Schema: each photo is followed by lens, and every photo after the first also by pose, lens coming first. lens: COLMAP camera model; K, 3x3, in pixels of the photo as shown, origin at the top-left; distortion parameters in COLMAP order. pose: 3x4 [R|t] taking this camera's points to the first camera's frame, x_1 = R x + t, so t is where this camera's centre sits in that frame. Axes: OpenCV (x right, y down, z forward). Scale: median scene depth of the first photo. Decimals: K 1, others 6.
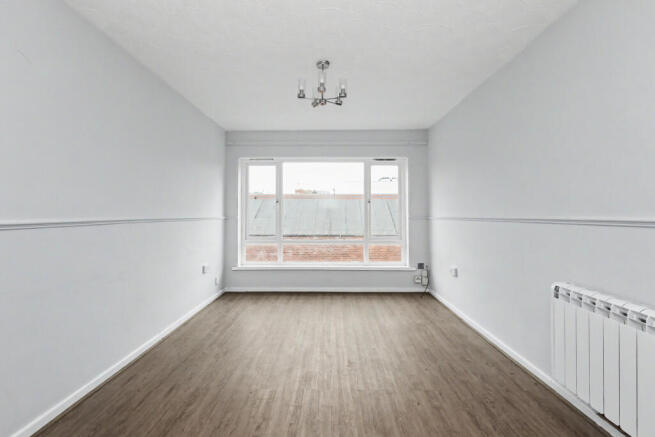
lens RADIAL K [[300.5, 0, 326.4], [0, 300.5, 210.5], [0, 0, 1]] dist [-0.000864, 0.000213]
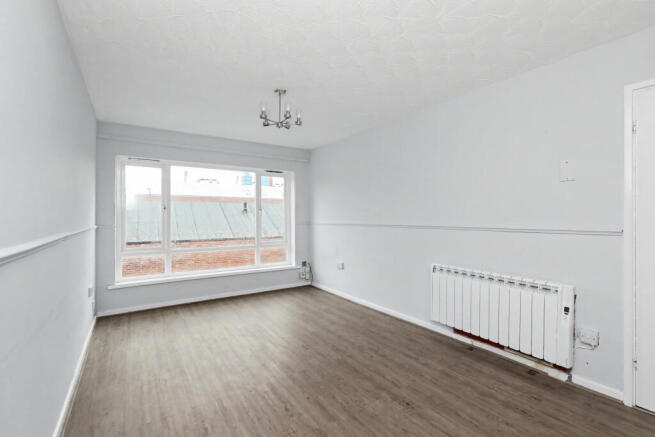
lens RADIAL K [[293.6, 0, 325.6], [0, 293.6, 217.2], [0, 0, 1]] dist [-0.001292, 0.000582]
pose [[0.824425, -0.003902, 0.565958, -0.279423], [-0.004598, 0.999897, 0.013591, -0.017200], [-0.565953, -0.013807, 0.824322, -0.008240]]
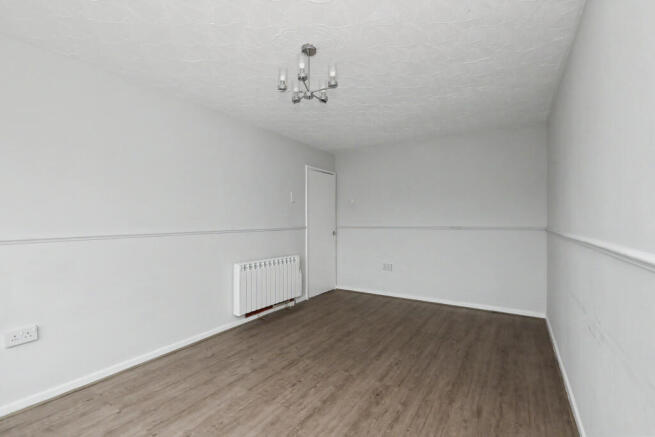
lens RADIAL K [[293.6, 0, 325.6], [0, 293.6, 217.2], [0, 0, 1]] dist [-0.001292, 0.000582]
pose [[-0.846898, 0.006696, 0.531714, -0.274549], [-0.005211, 0.999768, -0.020891, -0.006193], [-0.531730, -0.020463, -0.846667, 0.944015]]
